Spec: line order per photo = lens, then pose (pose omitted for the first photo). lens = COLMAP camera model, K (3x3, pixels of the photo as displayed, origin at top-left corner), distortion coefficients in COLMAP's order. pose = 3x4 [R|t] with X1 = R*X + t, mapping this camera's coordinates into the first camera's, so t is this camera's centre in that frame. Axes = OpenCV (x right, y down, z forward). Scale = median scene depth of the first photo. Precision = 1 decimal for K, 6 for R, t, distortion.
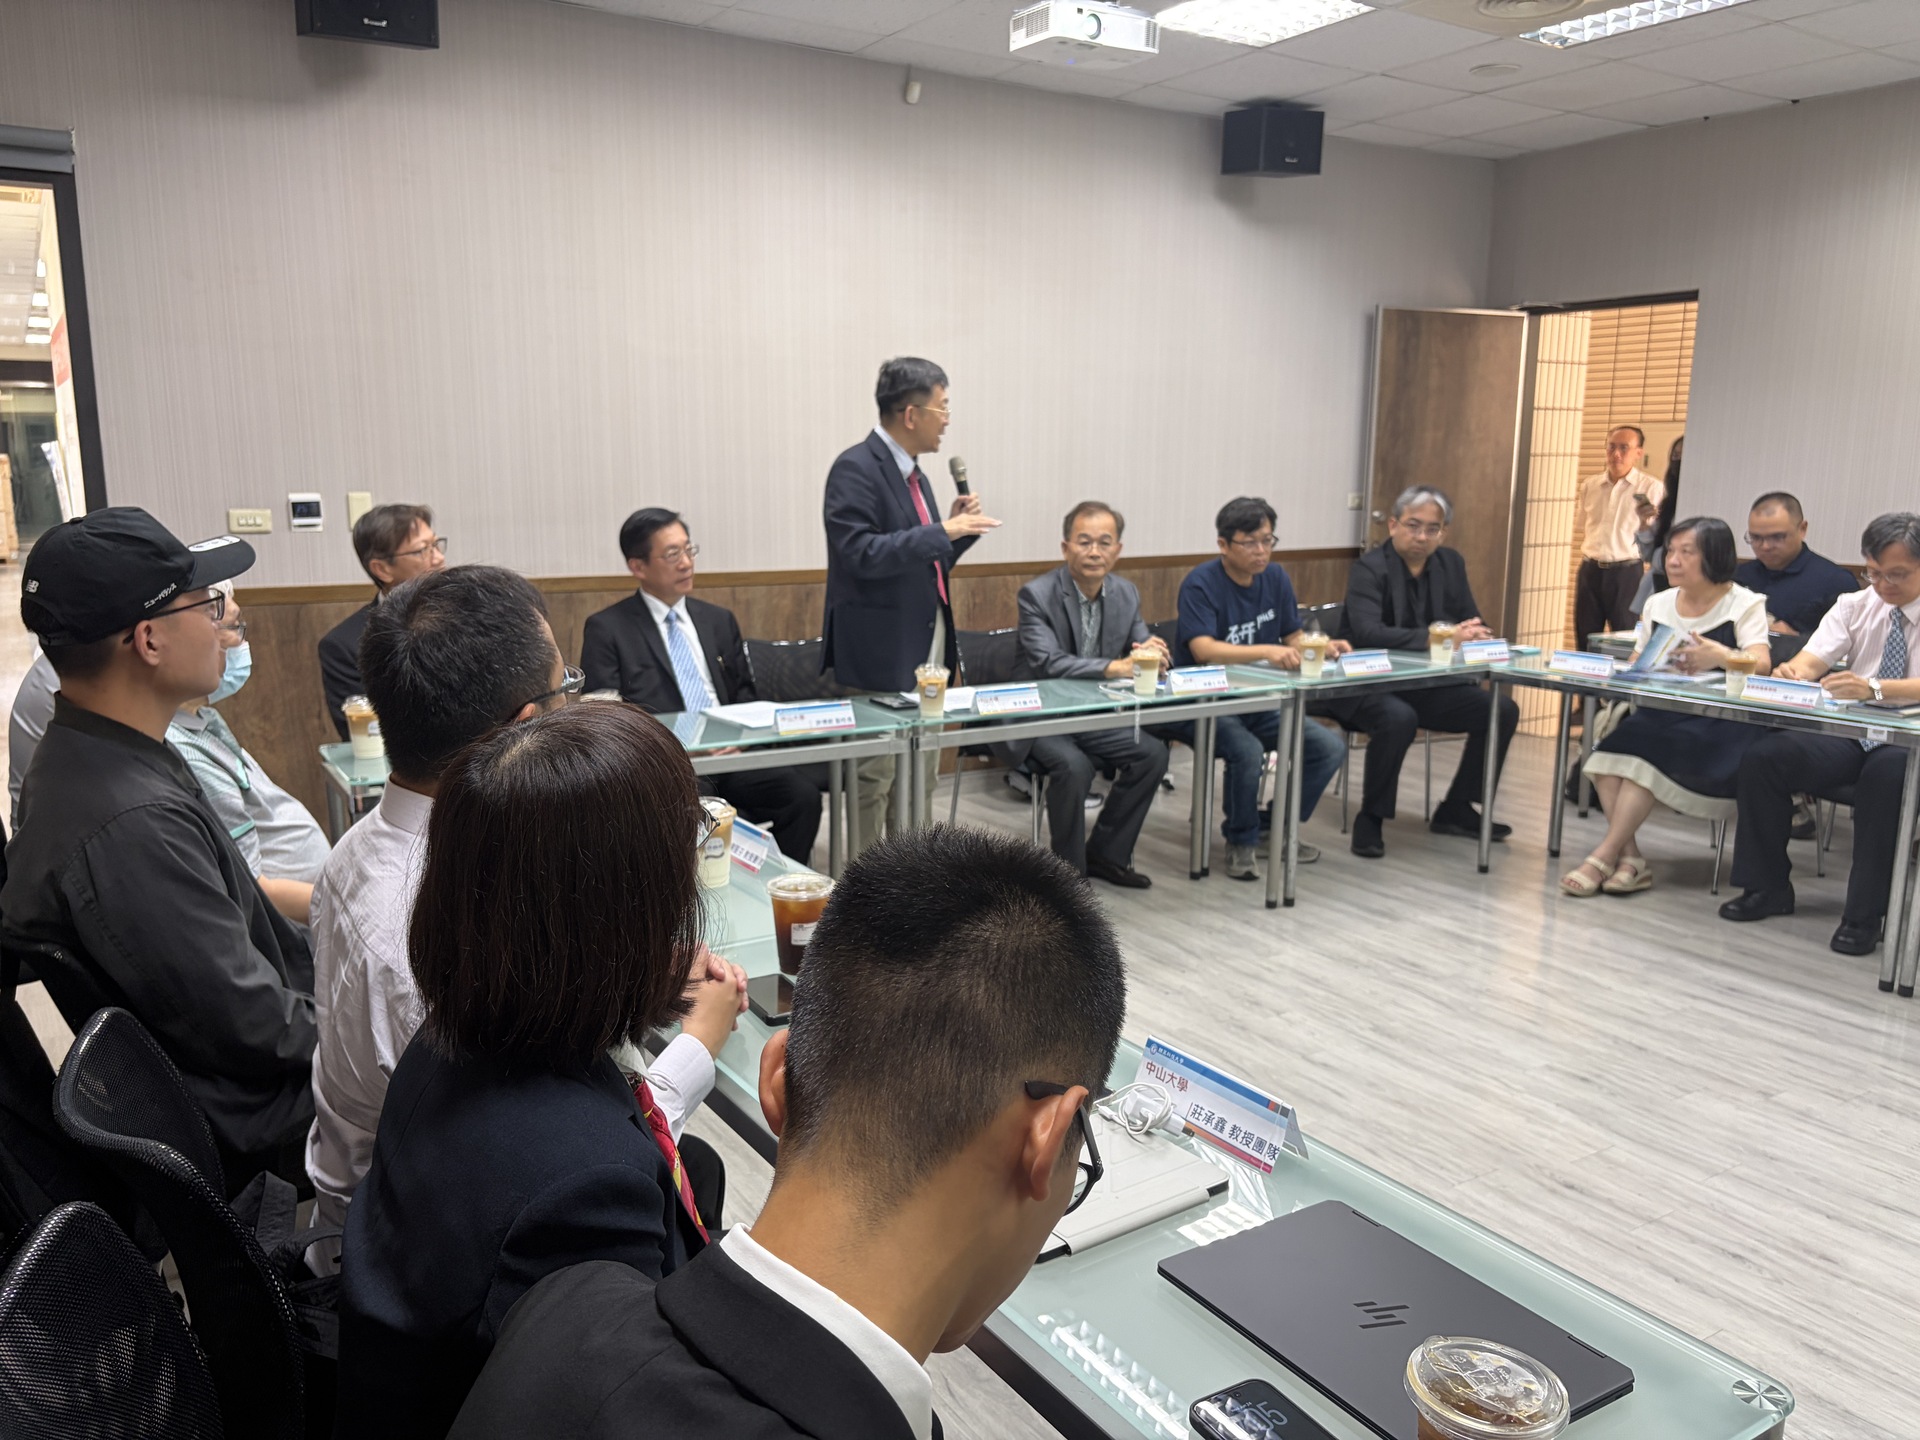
lens RADIAL K [[1458.0, 0, 954.2], [0, 1458.0, 742.9], [0, 0, 1]] dist [0.039037, -0.043467]
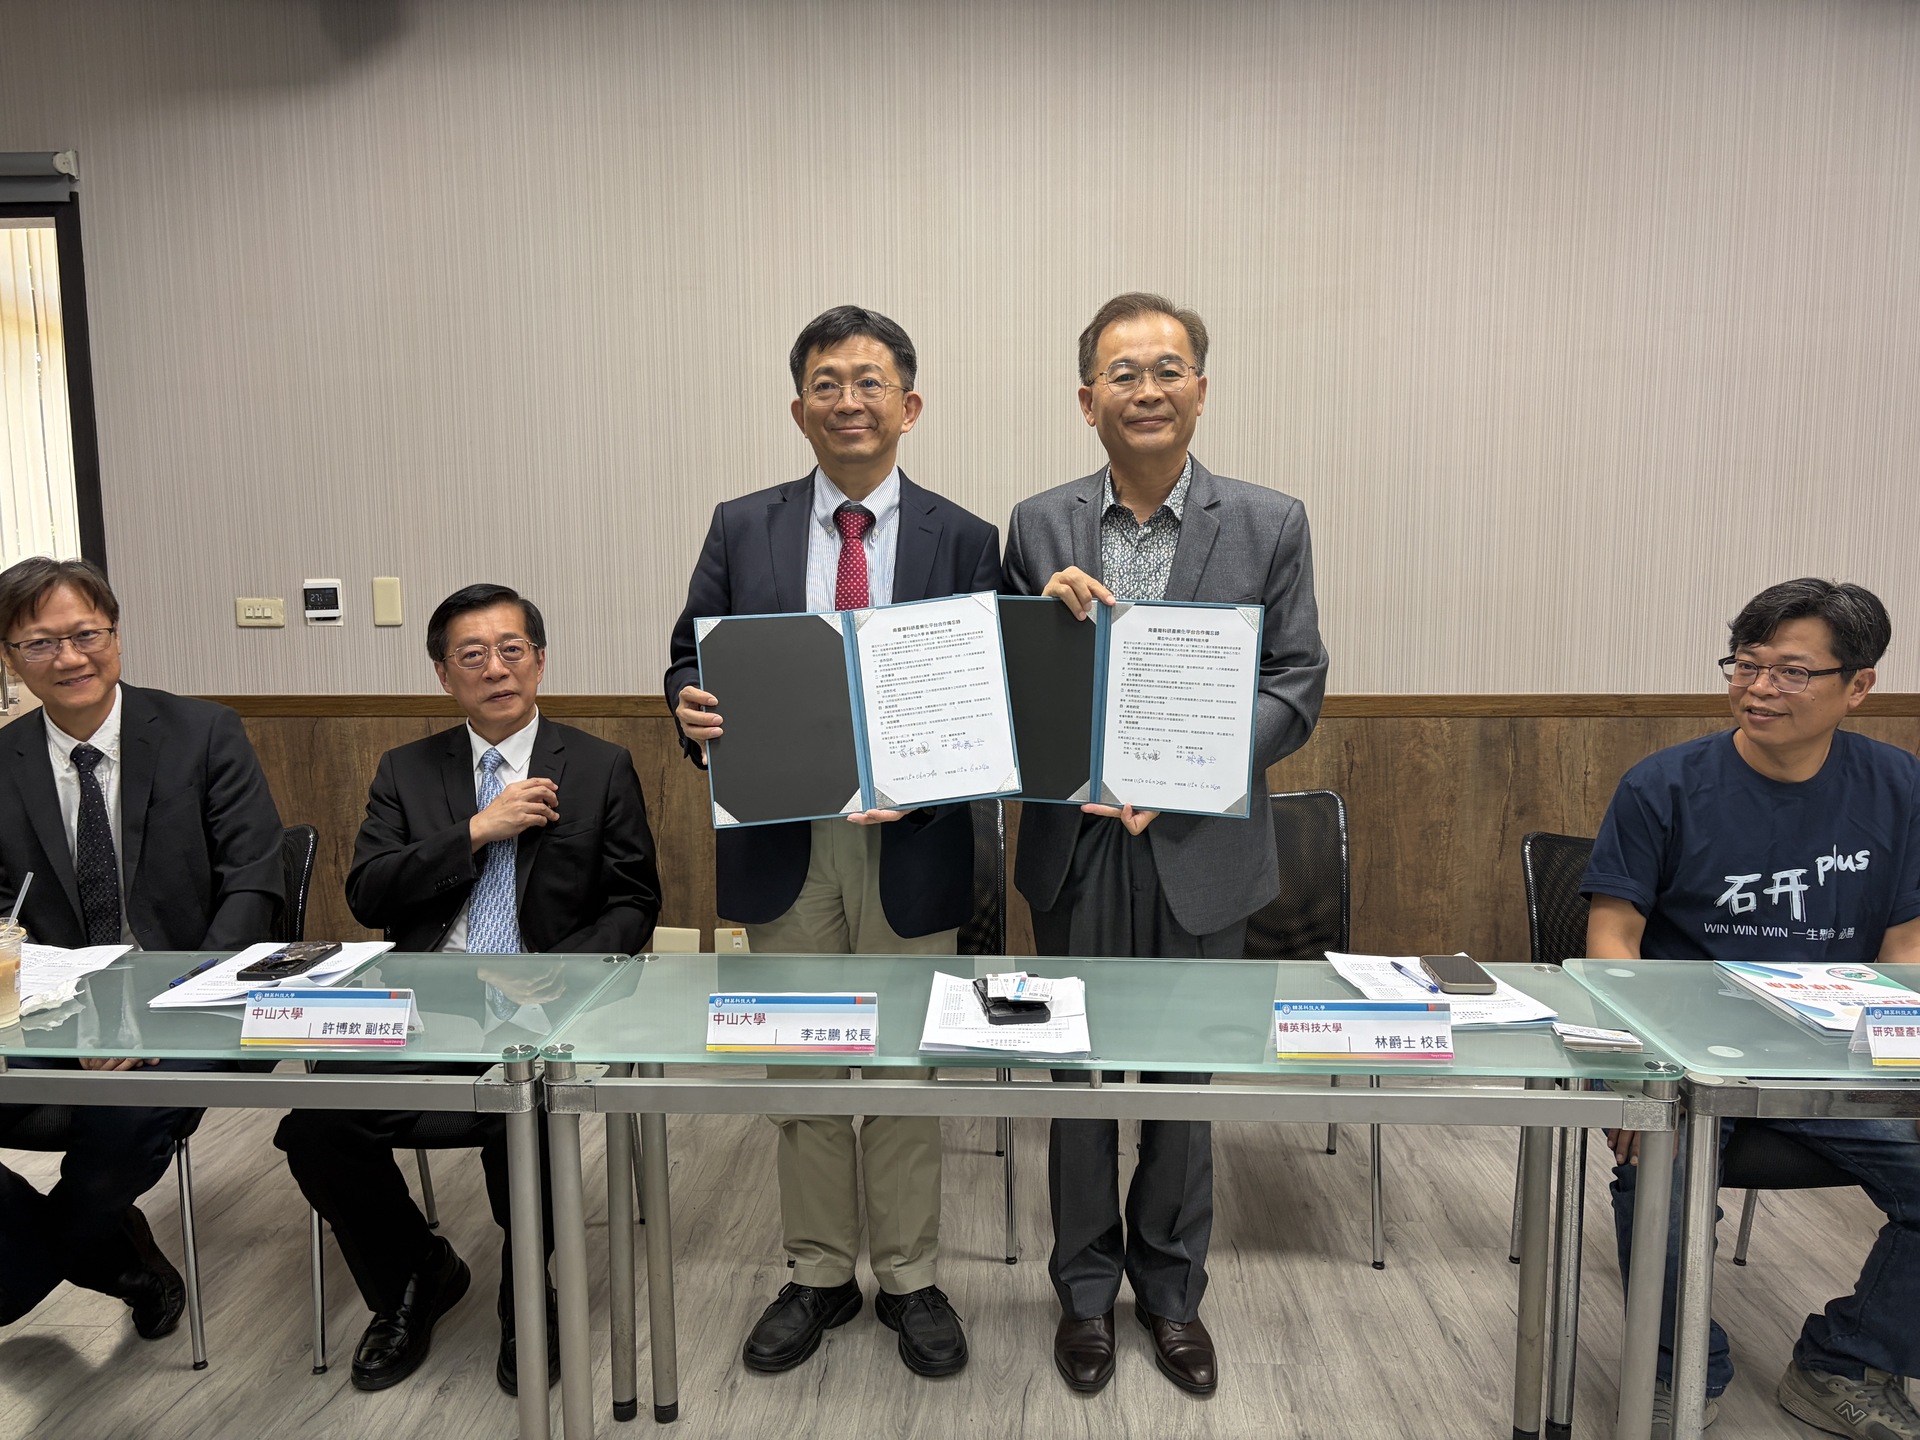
lens RADIAL K [[1458.0, 0, 952.4], [0, 1458.0, 732.3], [0, 0, 1]] dist [0.039037, -0.043467]
pose [[0.817887, 0.058039, -0.572444, 0.281197], [-0.098519, 0.994333, -0.039946, -0.089673], [0.566881, 0.089068, 0.818970, 0.555784]]
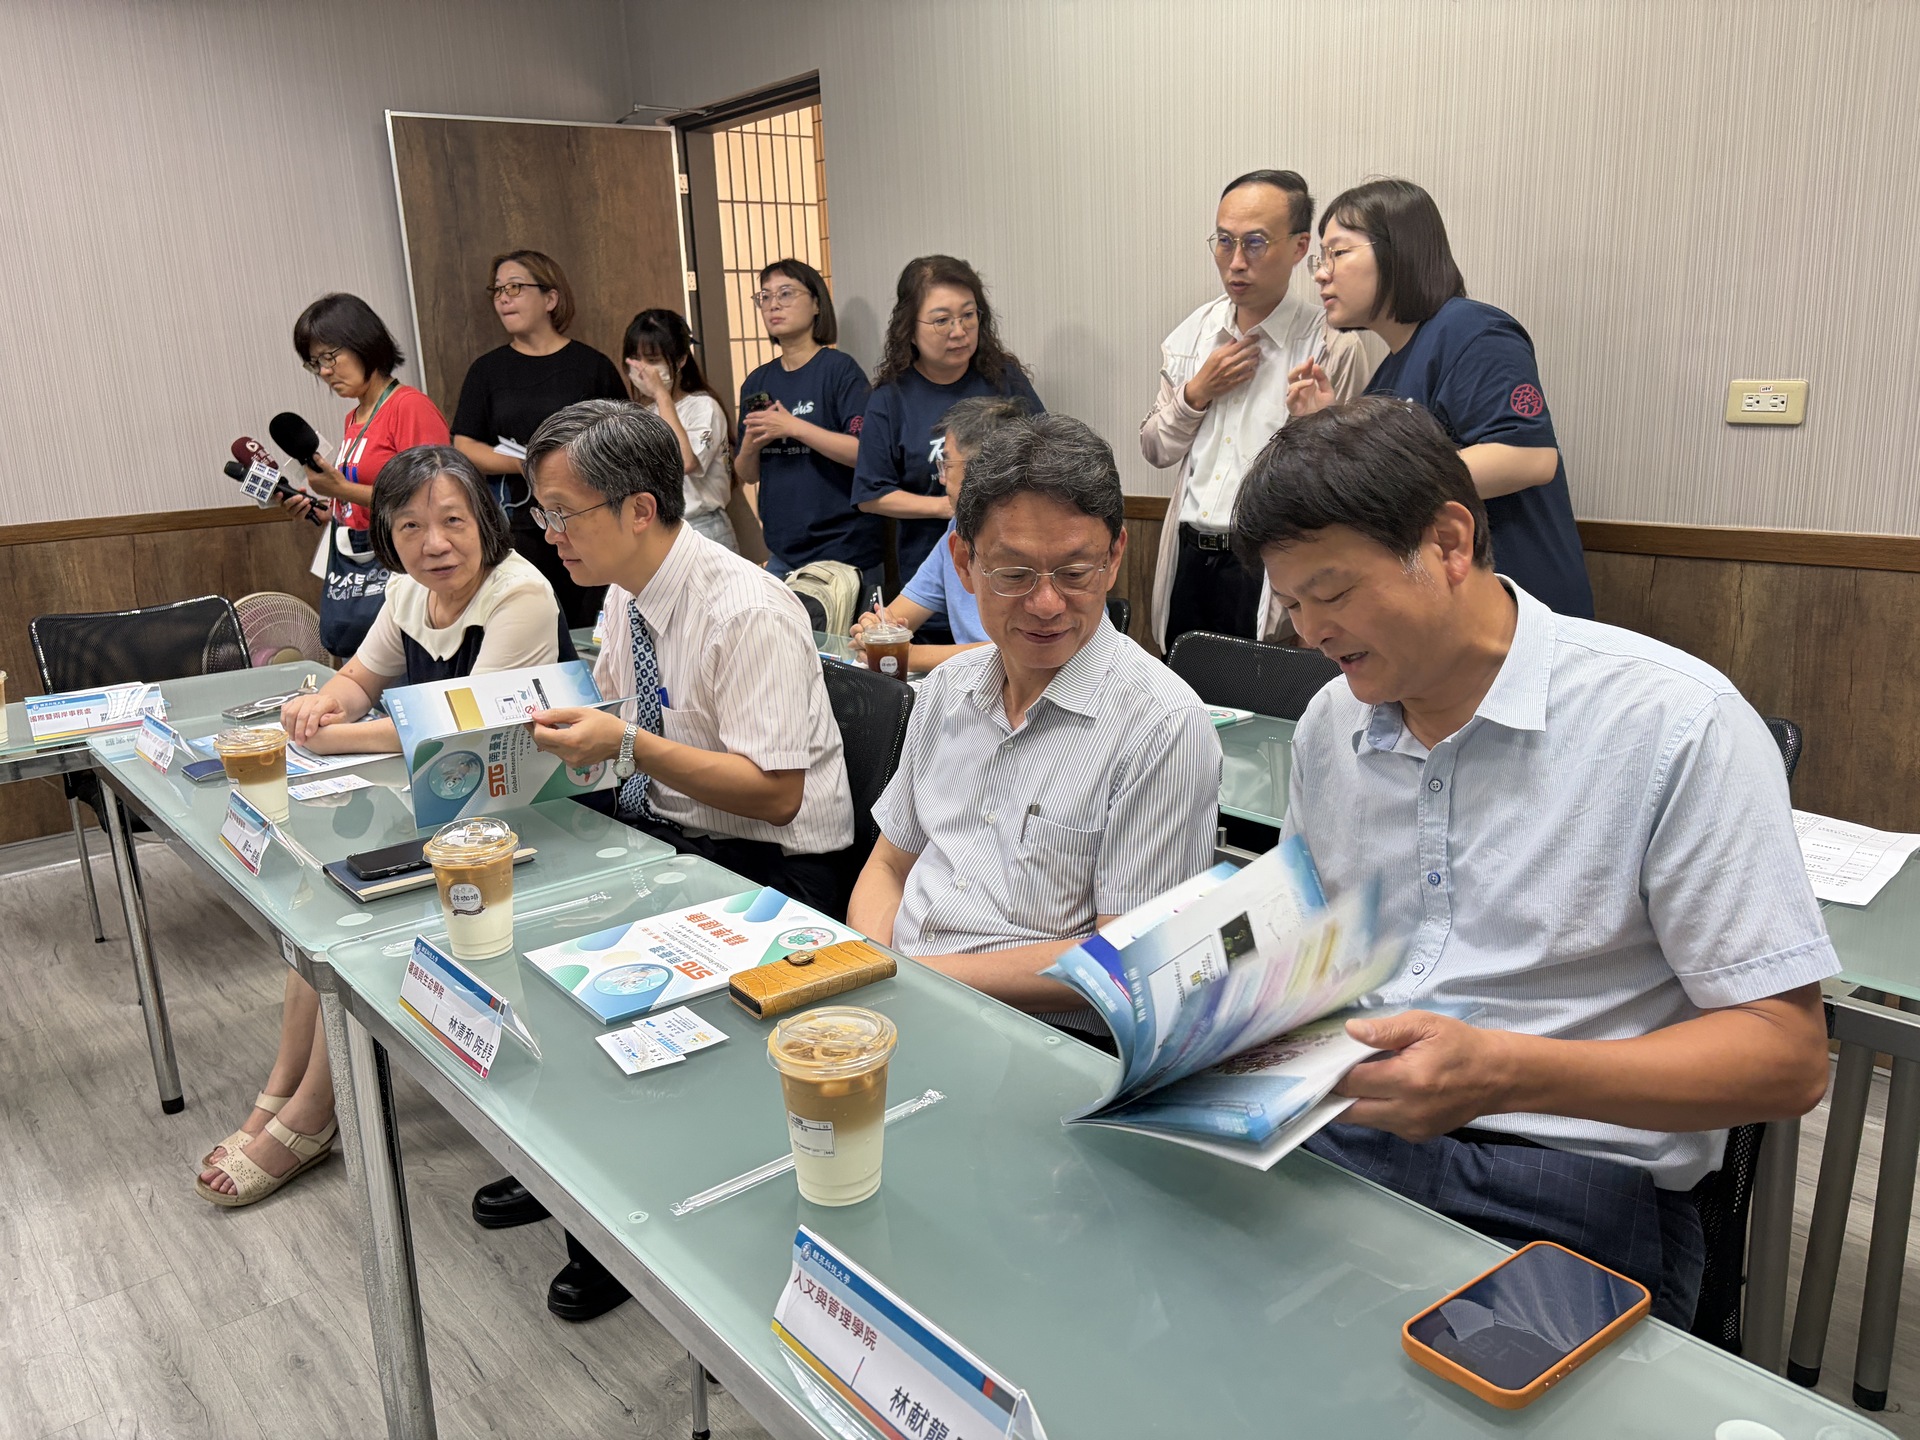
lens RADIAL K [[1458.0, 0, 974.8], [0, 1458.0, 751.9], [0, 0, 1]] dist [0.039037, -0.043467]
pose [[0.992285, -0.063965, 0.106203, 0.671458], [0.055703, 0.995316, 0.079014, -0.081196], [-0.110759, -0.072489, 0.991200, 0.454730]]
